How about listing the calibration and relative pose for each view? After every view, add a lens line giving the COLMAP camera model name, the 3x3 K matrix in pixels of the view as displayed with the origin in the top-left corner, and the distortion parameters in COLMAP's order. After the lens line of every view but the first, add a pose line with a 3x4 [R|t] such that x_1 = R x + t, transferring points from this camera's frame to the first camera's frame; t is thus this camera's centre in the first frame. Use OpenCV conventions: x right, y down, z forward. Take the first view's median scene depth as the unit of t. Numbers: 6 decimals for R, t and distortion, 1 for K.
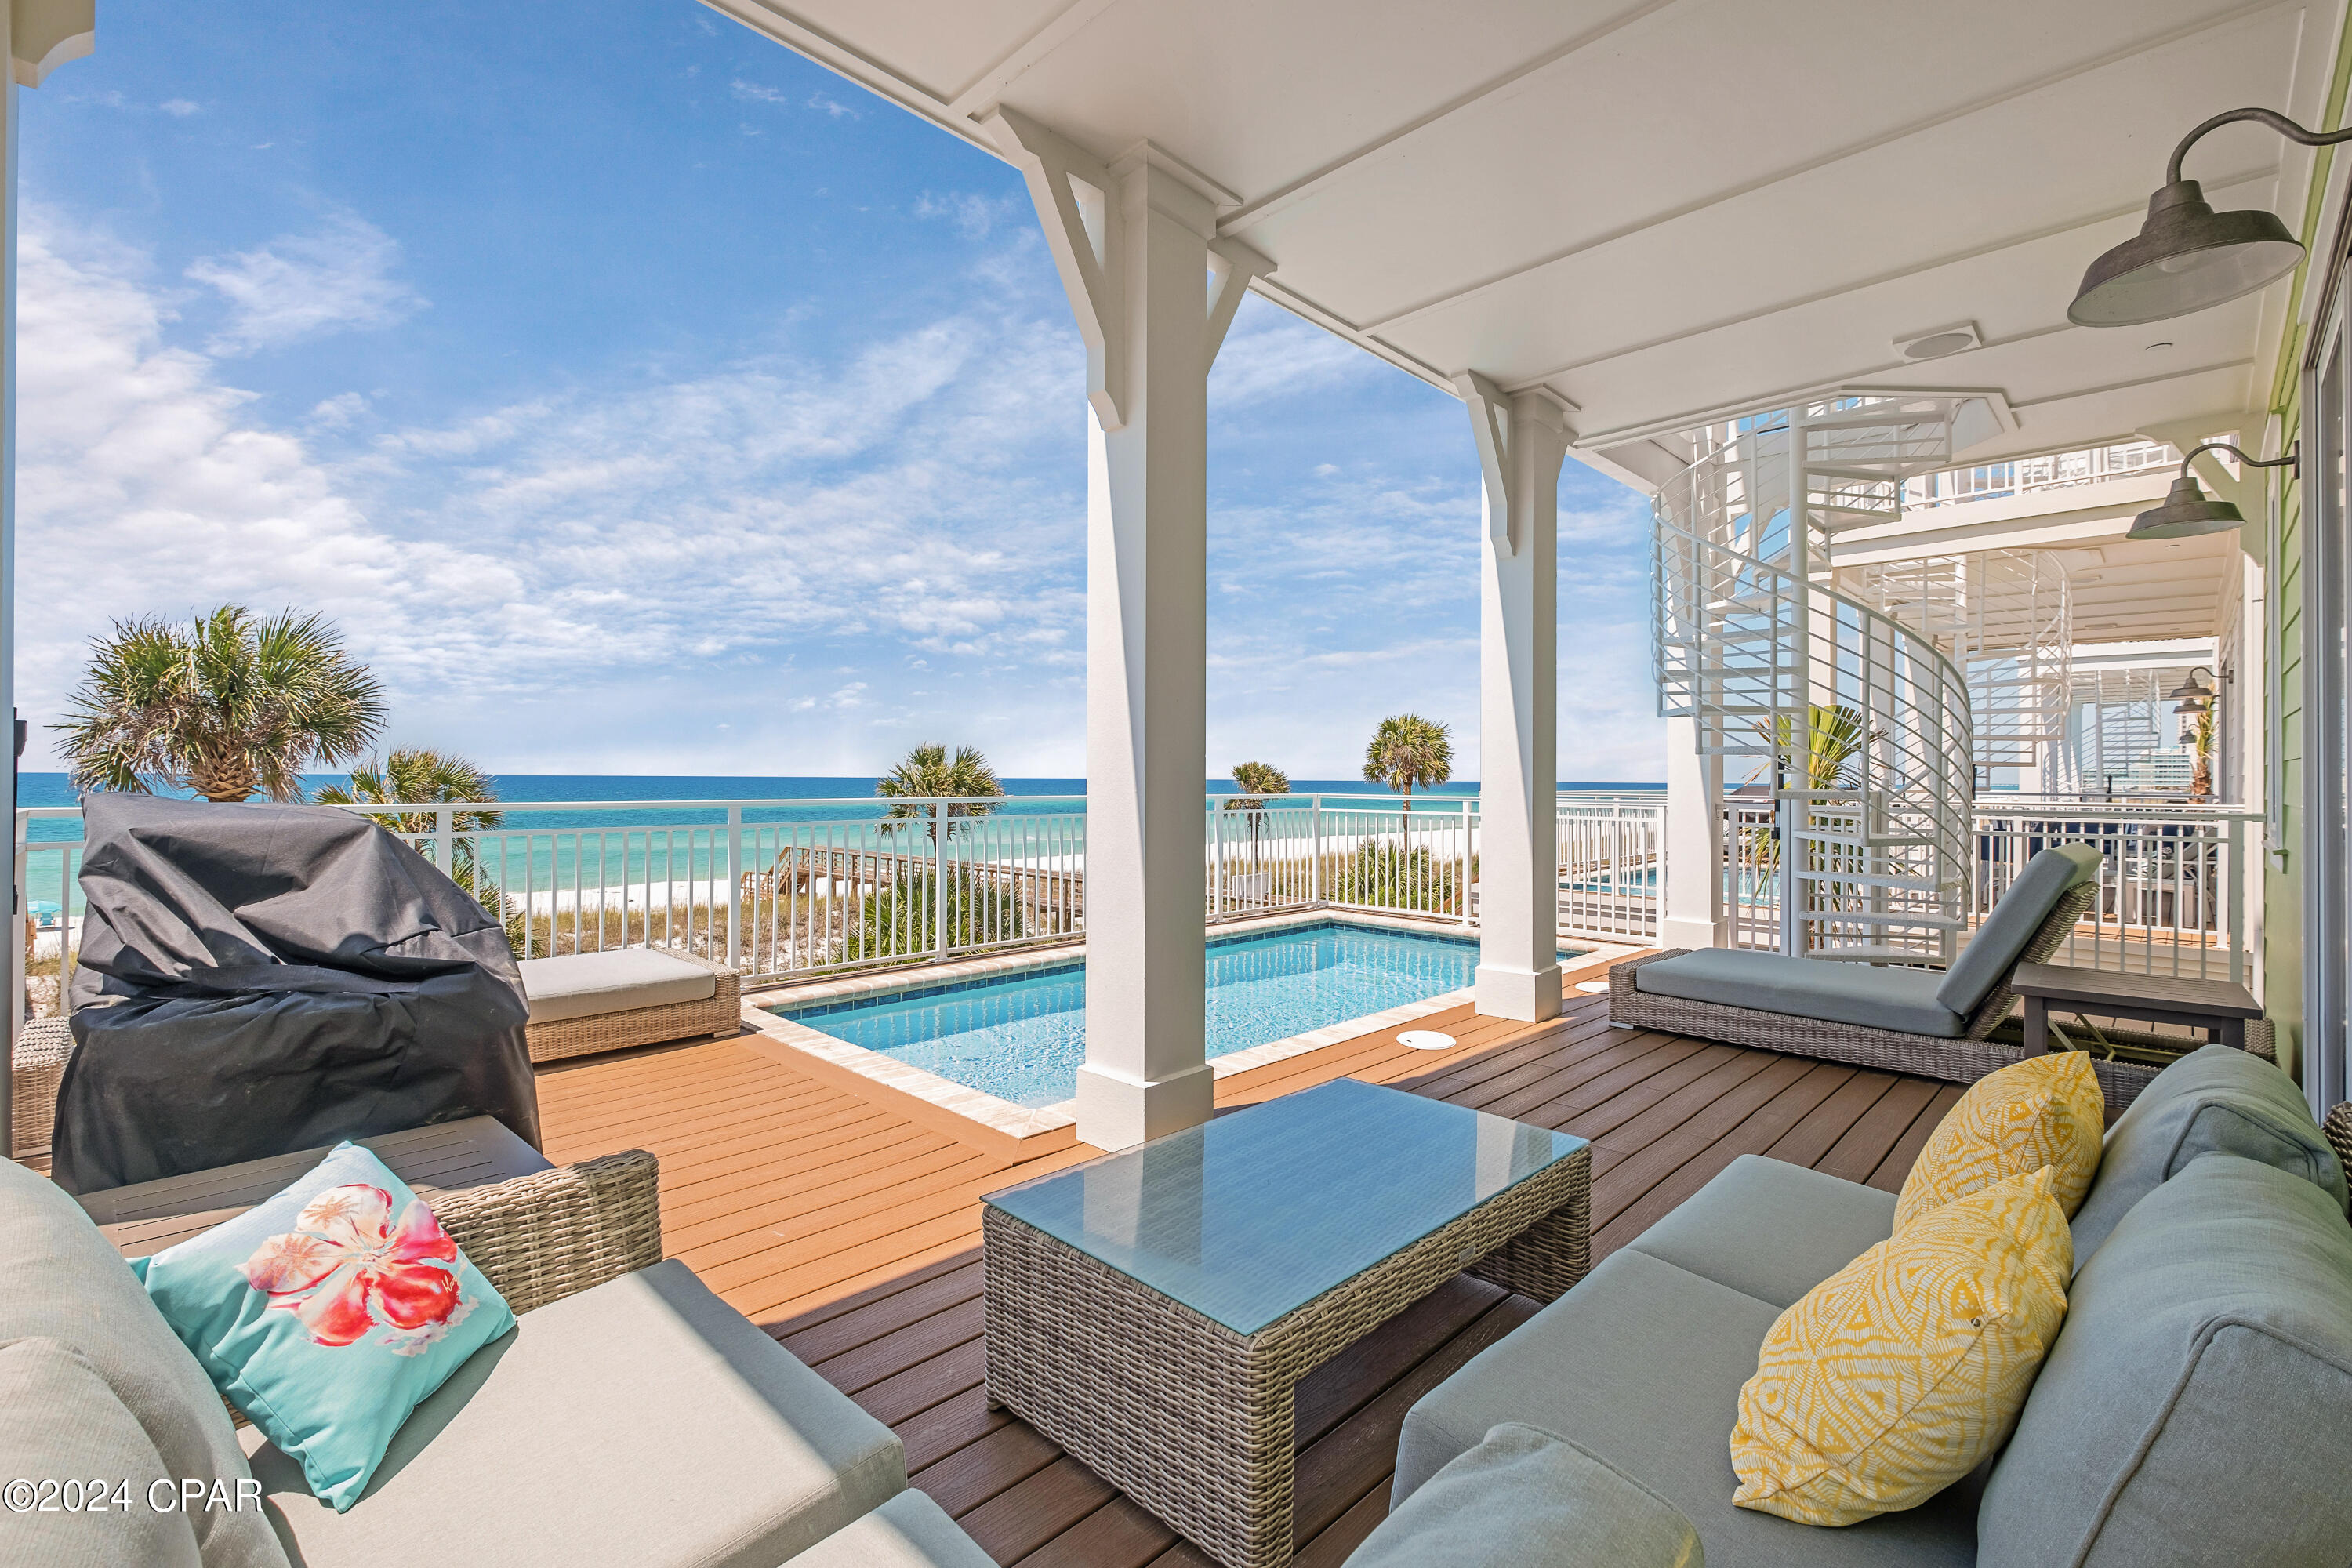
lens RADIAL K [[1036.7, 0, 1177.2], [0, 1036.7, 773.6], [0, 0, 1]] dist [0.000059, -0.000417]
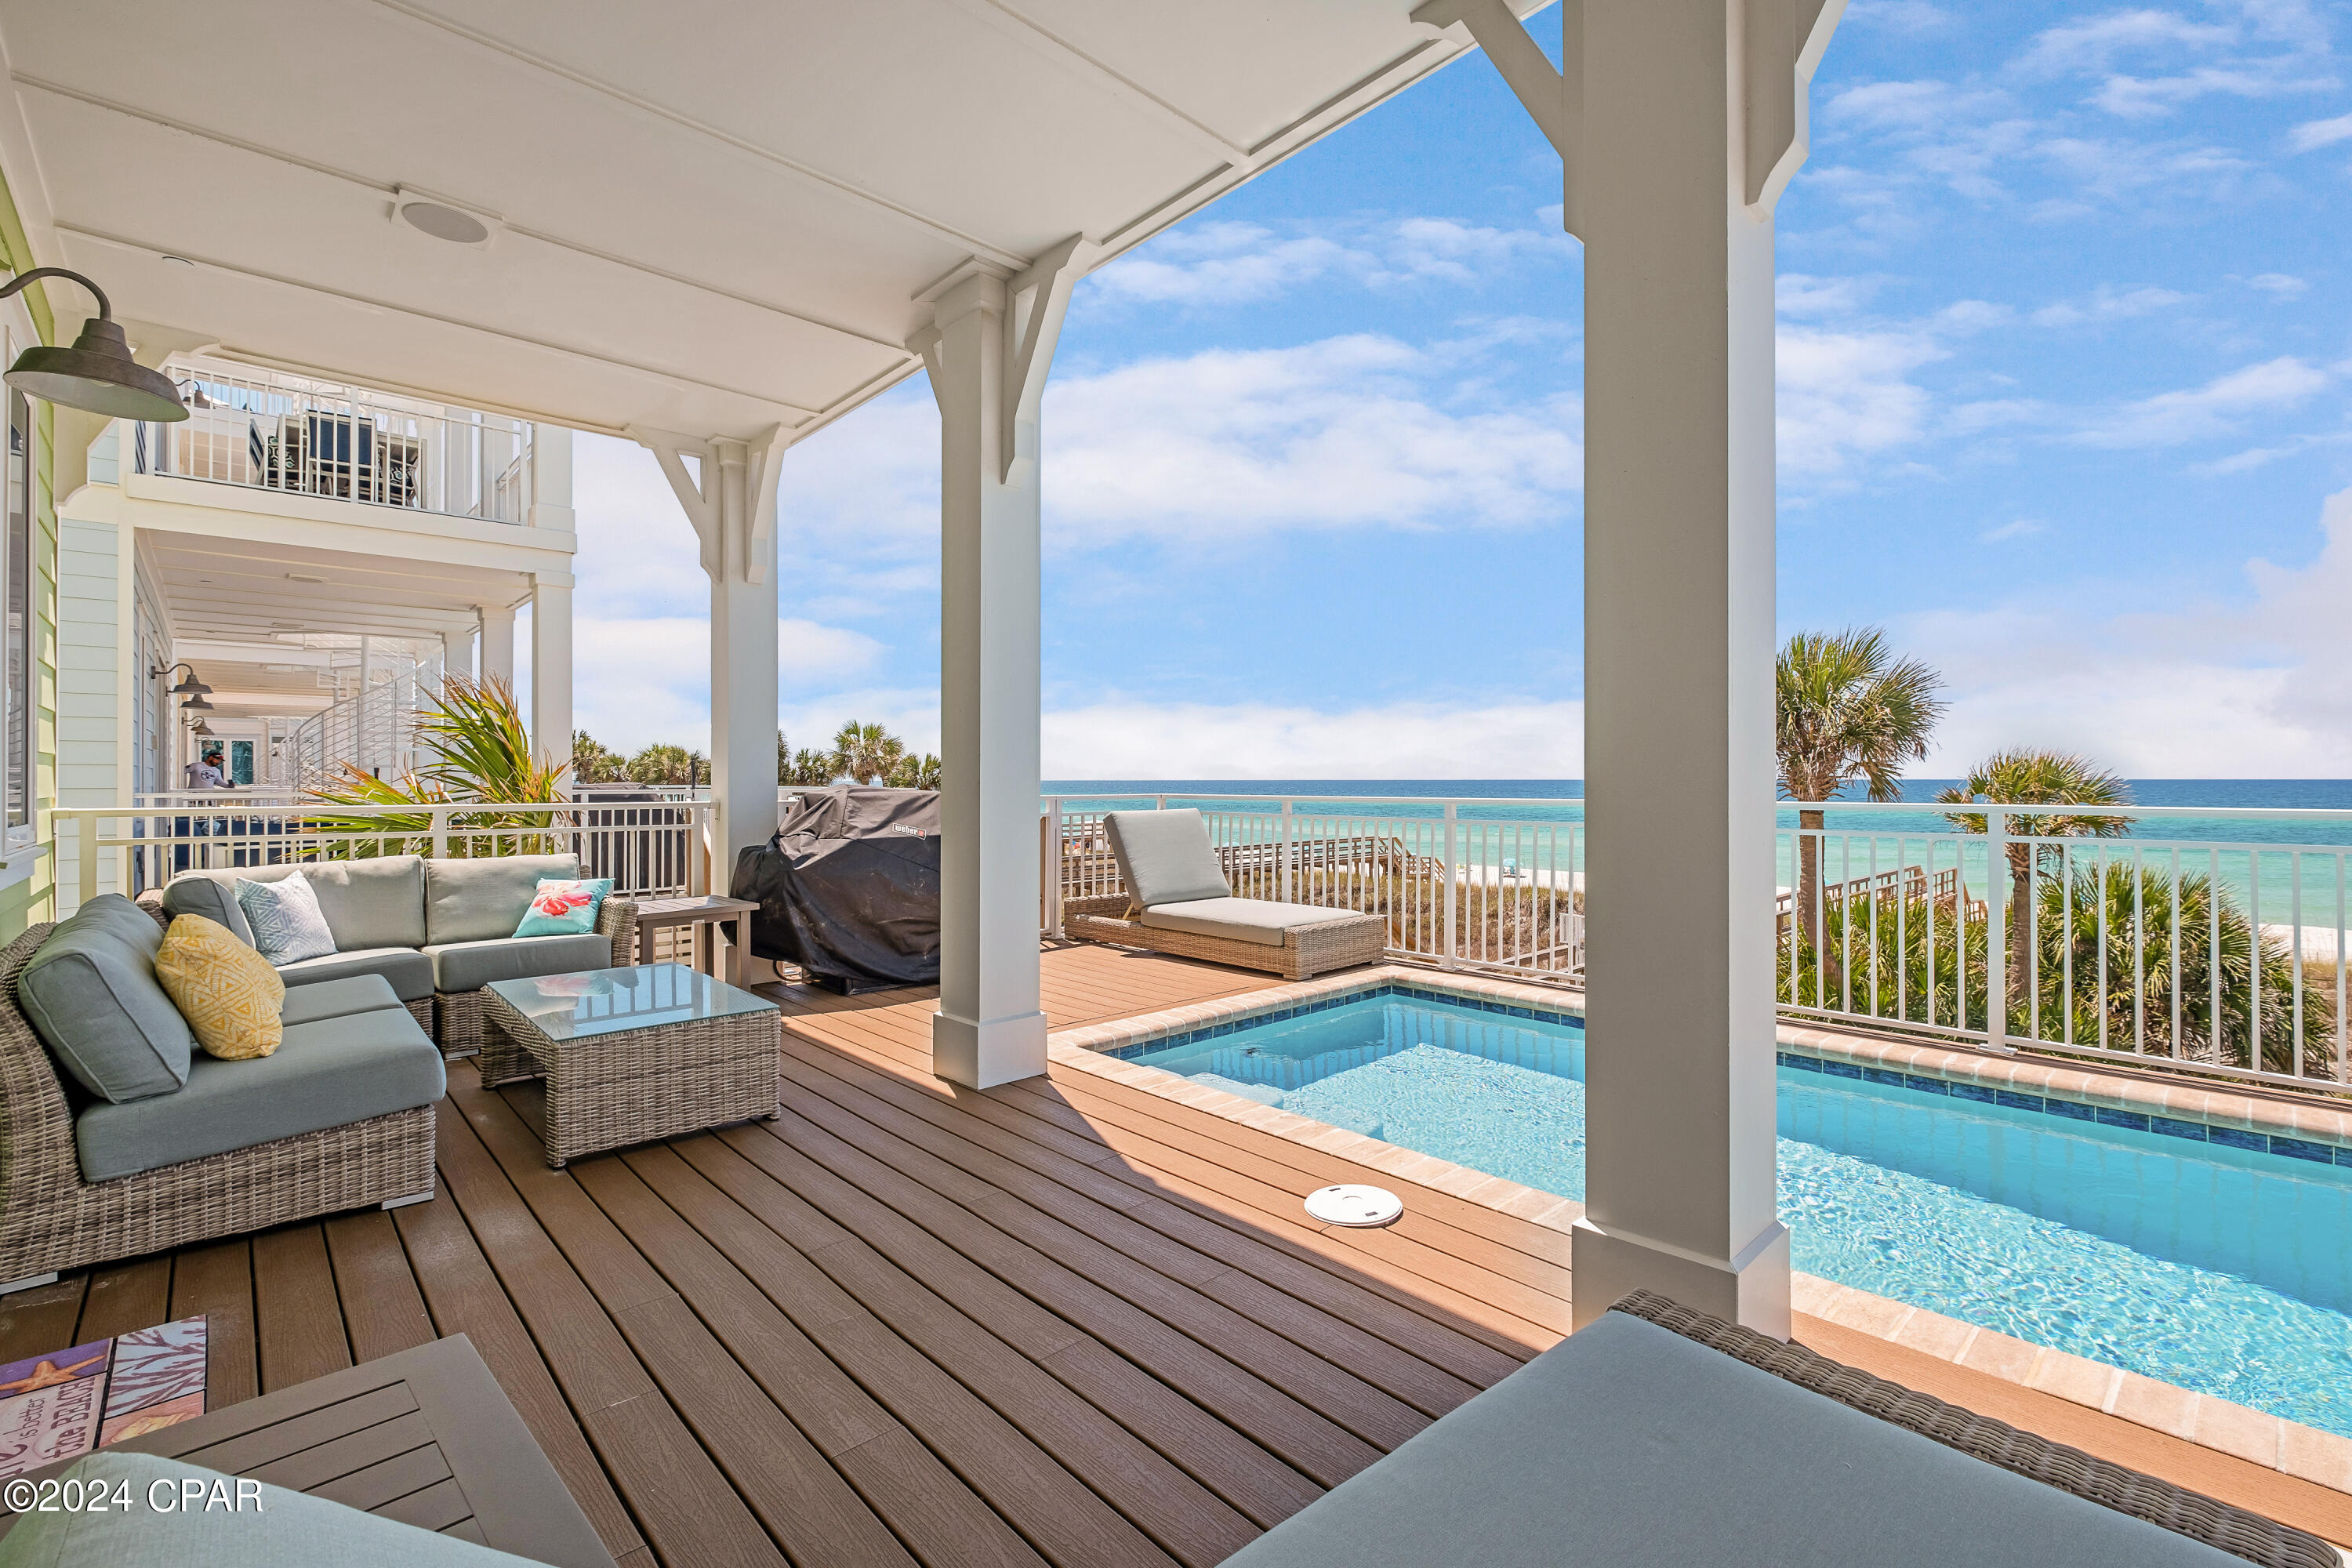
lens RADIAL K [[1023.8, 0, 1176.0], [0, 1023.8, 784.0], [0, 0, 1]] dist [0.014299, 0.000763]
pose [[-0.044992, 0.001869, -0.998986, 0.710534], [0.007584, 0.999970, 0.001529, 0.006967], [0.998959, -0.007508, -0.045005, 0.778582]]
